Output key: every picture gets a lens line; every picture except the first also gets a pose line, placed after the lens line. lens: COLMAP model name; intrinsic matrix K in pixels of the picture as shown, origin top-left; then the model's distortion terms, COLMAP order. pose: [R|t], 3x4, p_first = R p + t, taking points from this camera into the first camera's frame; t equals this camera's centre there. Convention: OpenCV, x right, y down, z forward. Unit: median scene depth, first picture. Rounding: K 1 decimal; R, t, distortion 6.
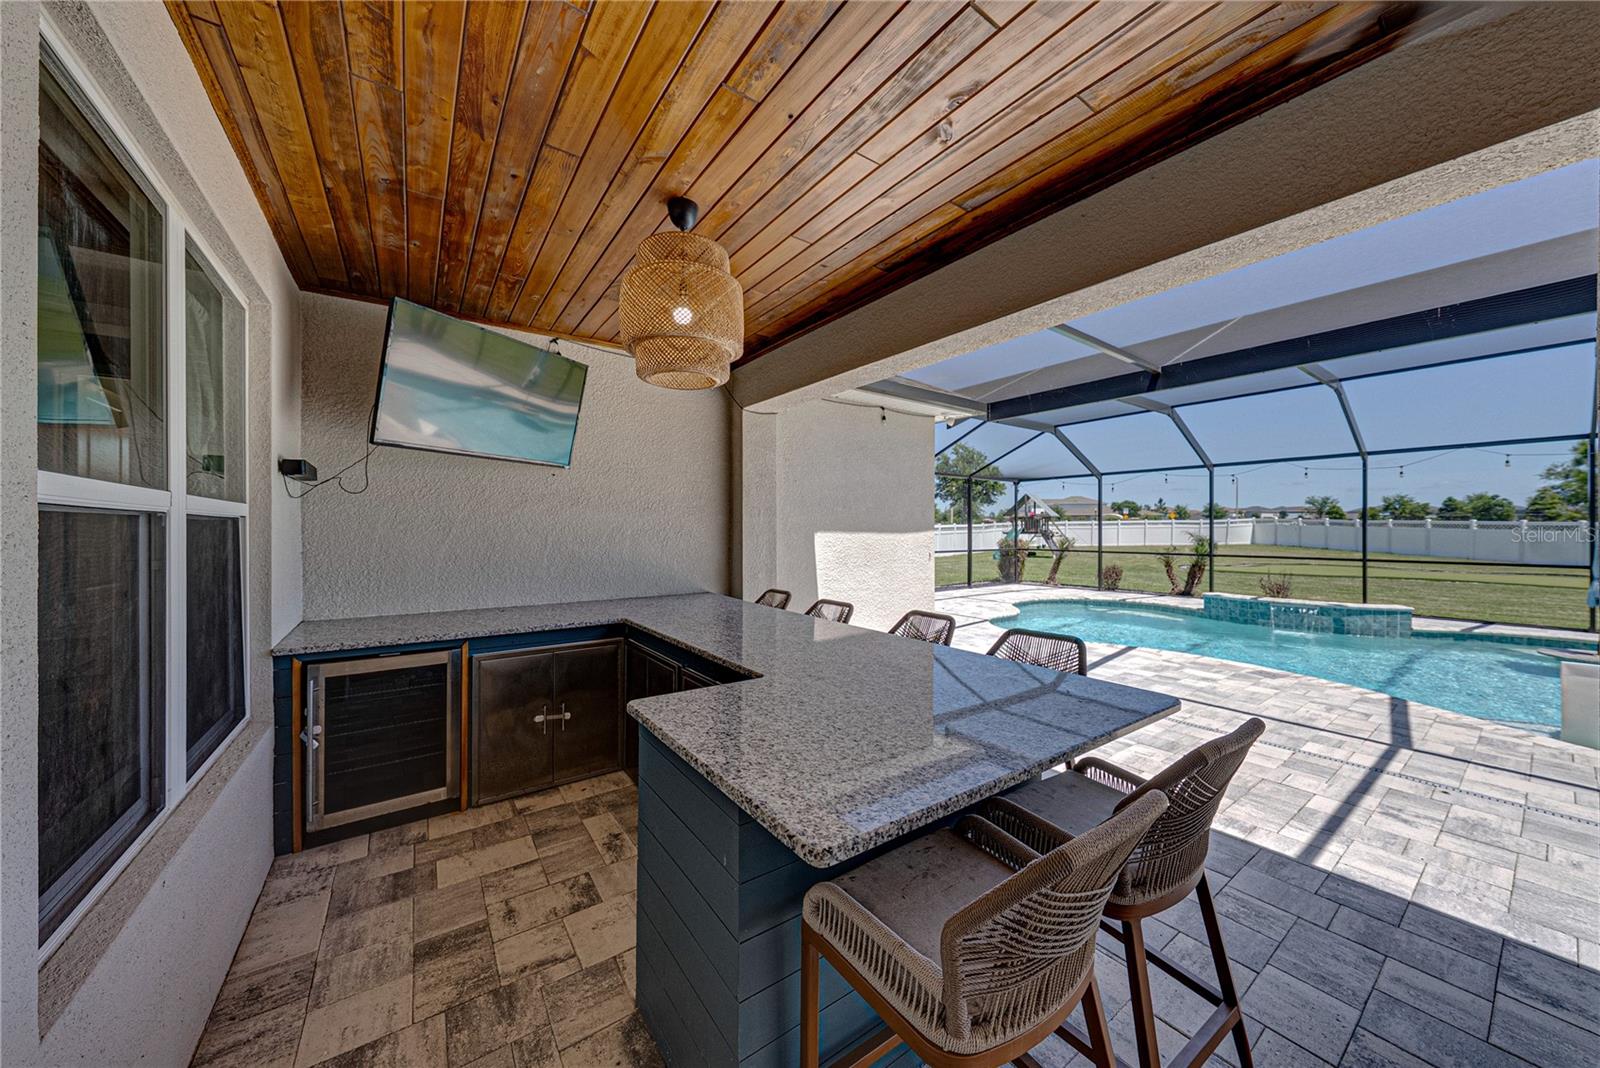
lens RADIAL K [[541.8, 0, 818.7], [0, 541.8, 530.5], [0, 0, 1]] dist [-0.004761, 0.000670]
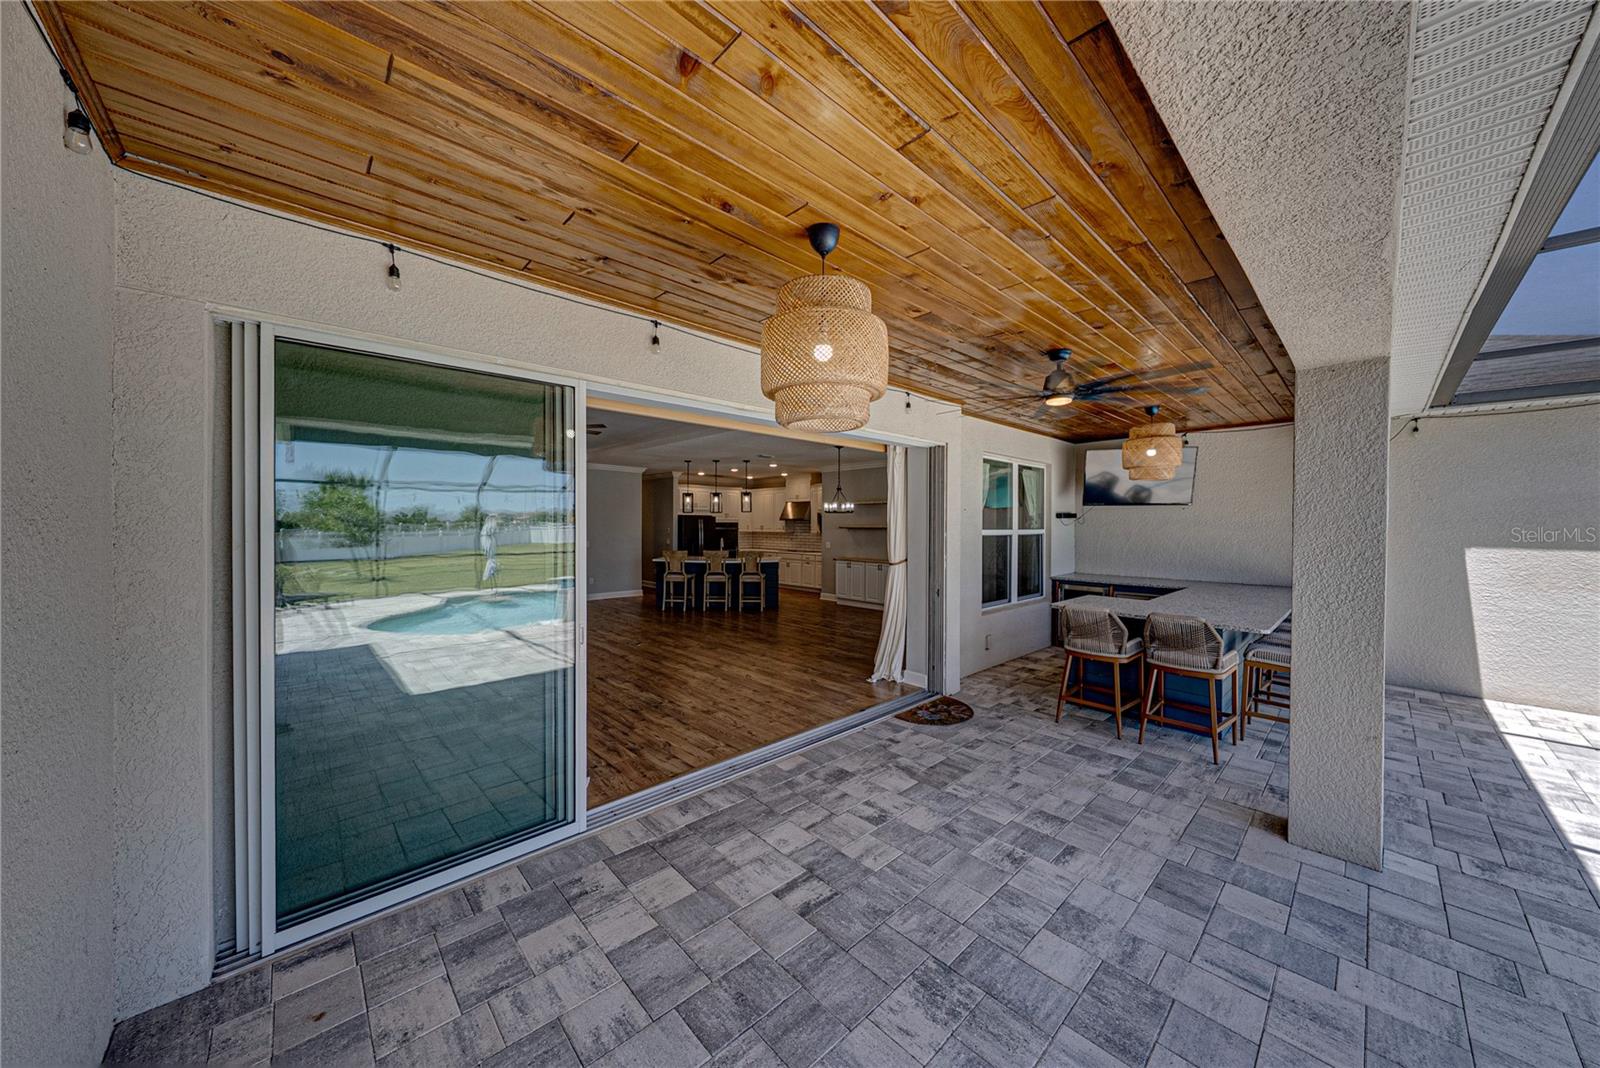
lens RADIAL K [[541.8, 0, 796.7], [0, 541.8, 531.7], [0, 0, 1]] dist [-0.004761, 0.000670]
pose [[0.123256, 0.010864, -0.992315, 0.454623], [-0.009466, 0.999907, 0.009771, -0.013401], [0.992330, 0.008189, 0.123347, -0.197223]]
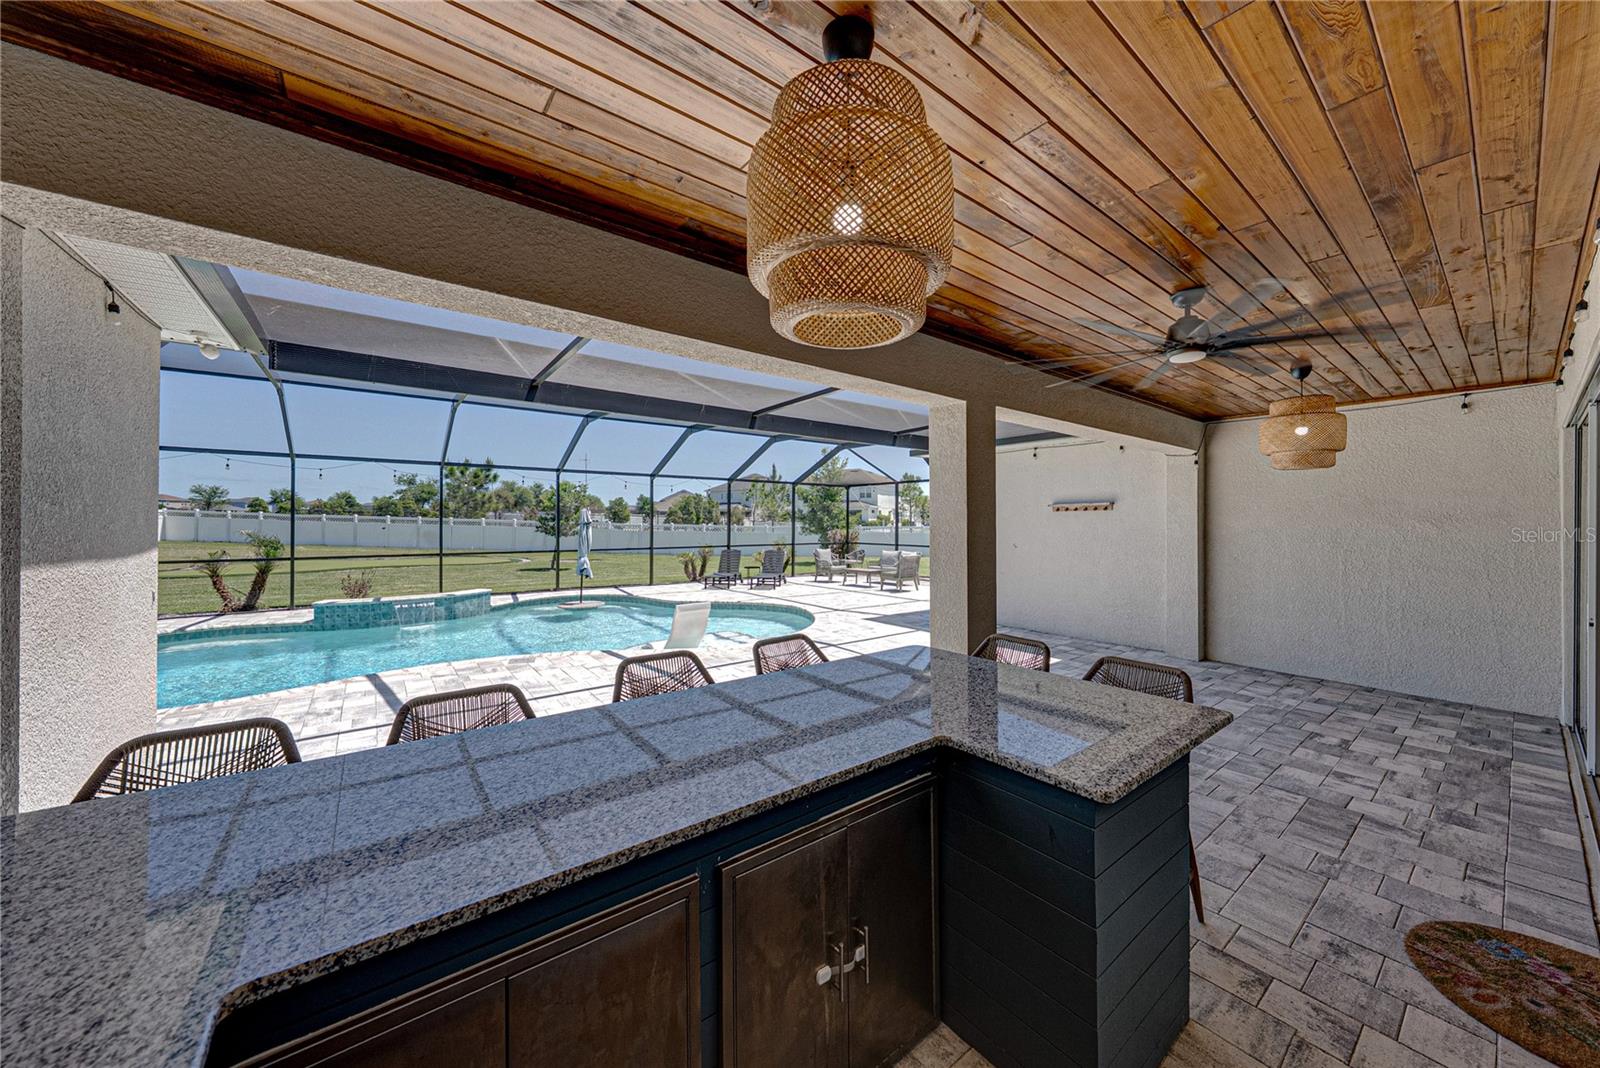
lens RADIAL K [[559.4, 0, 788.7], [0, 559.4, 520.6], [0, 0, 1]] dist [-0.002554, 0.000951]
pose [[-0.006308, 0.001626, 0.999979, -0.204000], [-0.000406, 0.999999, -0.001628, -0.016291], [-0.999980, -0.000417, -0.006307, 0.252274]]
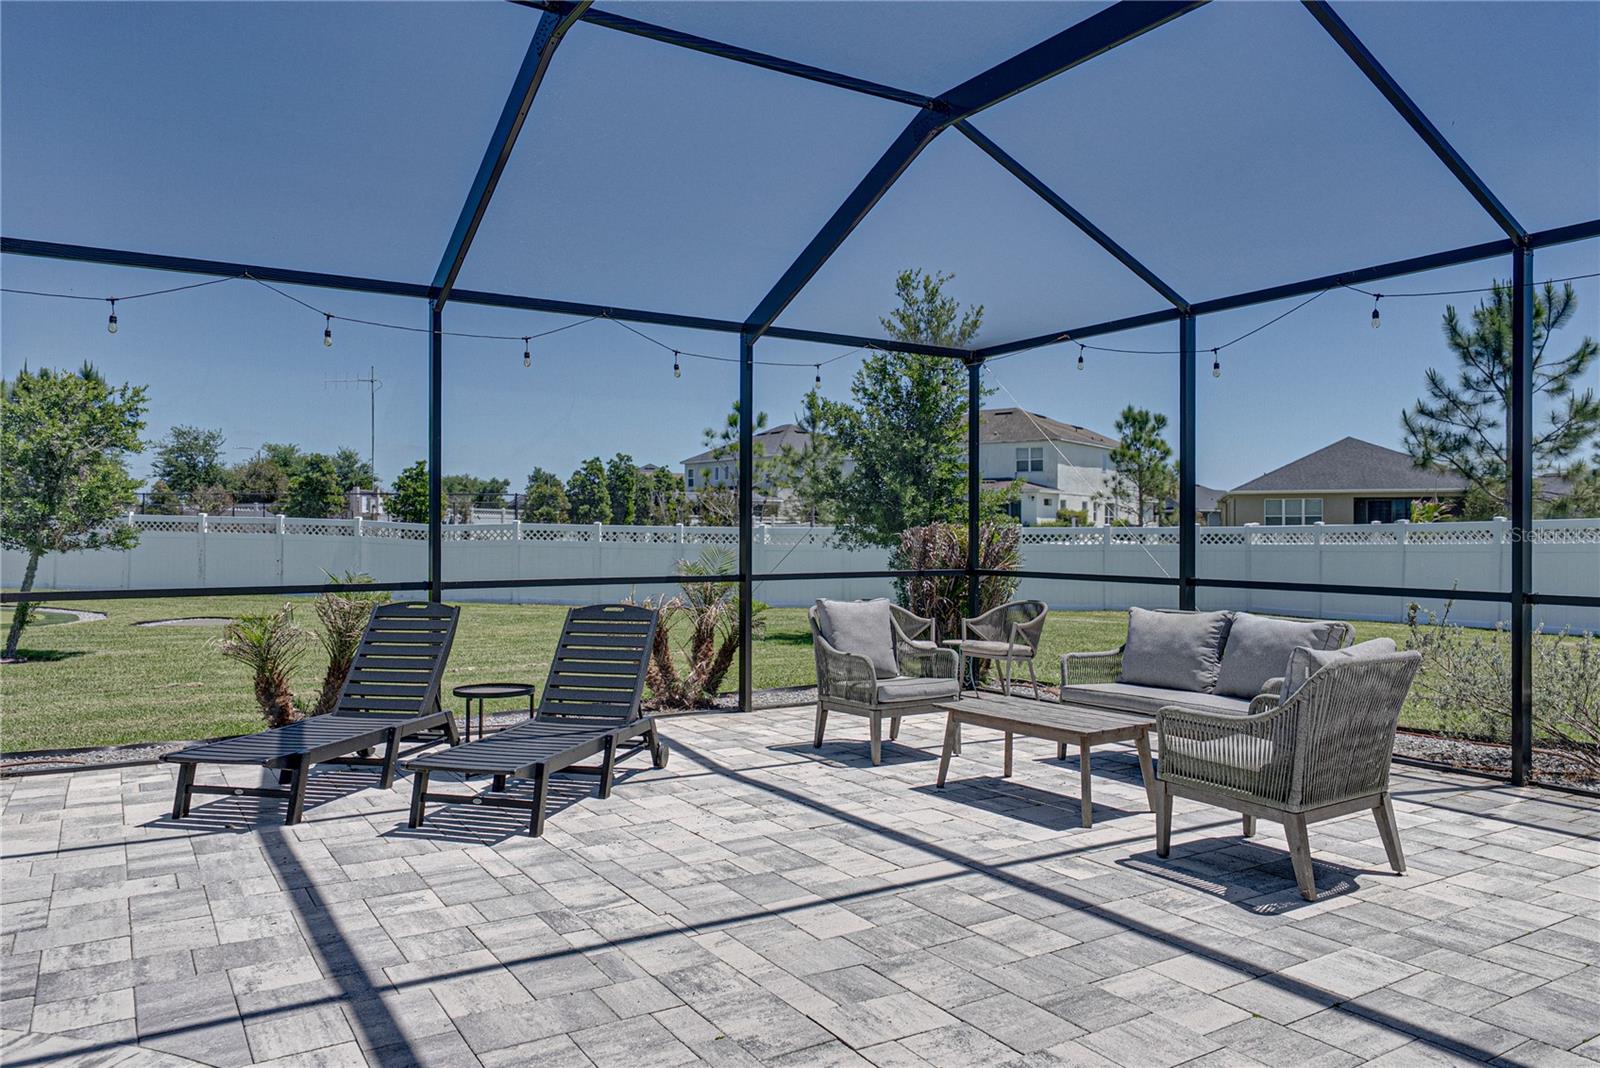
lens RADIAL K [[1098.8, 0, 787.2], [0, 1098.8, 531.8], [0, 0, 1]] dist [0.003270, -0.002080]
pose [[0.072231, -0.000210, 0.997388, 0.725458], [0.000902, 1.000000, 0.000145, 0.020793], [-0.997388, 0.000889, 0.072231, 0.132675]]
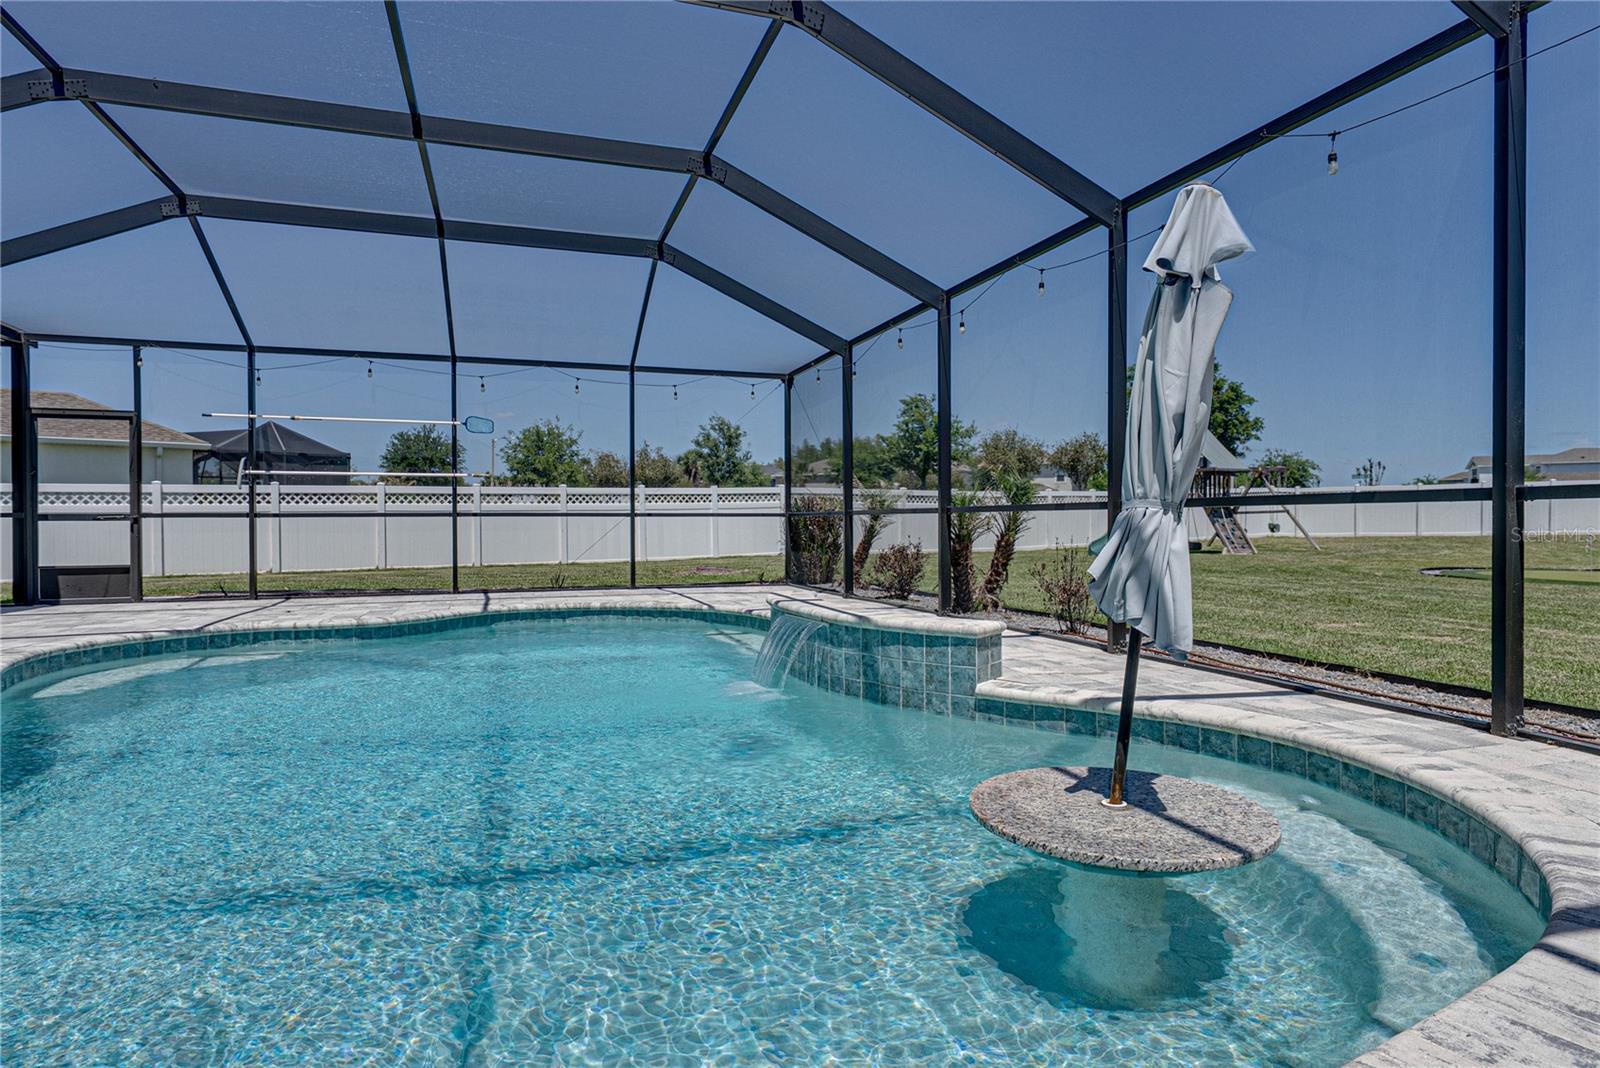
lens RADIAL K [[882.7, 0, 812.5], [0, 882.7, 521.7], [0, 0, 1]] dist [0.001742, -0.000294]
pose [[0.954651, -0.004249, -0.297696, 0.991208], [0.003956, 0.999991, -0.001588, 0.066765], [0.297700, 0.000338, 0.954659, 0.380705]]
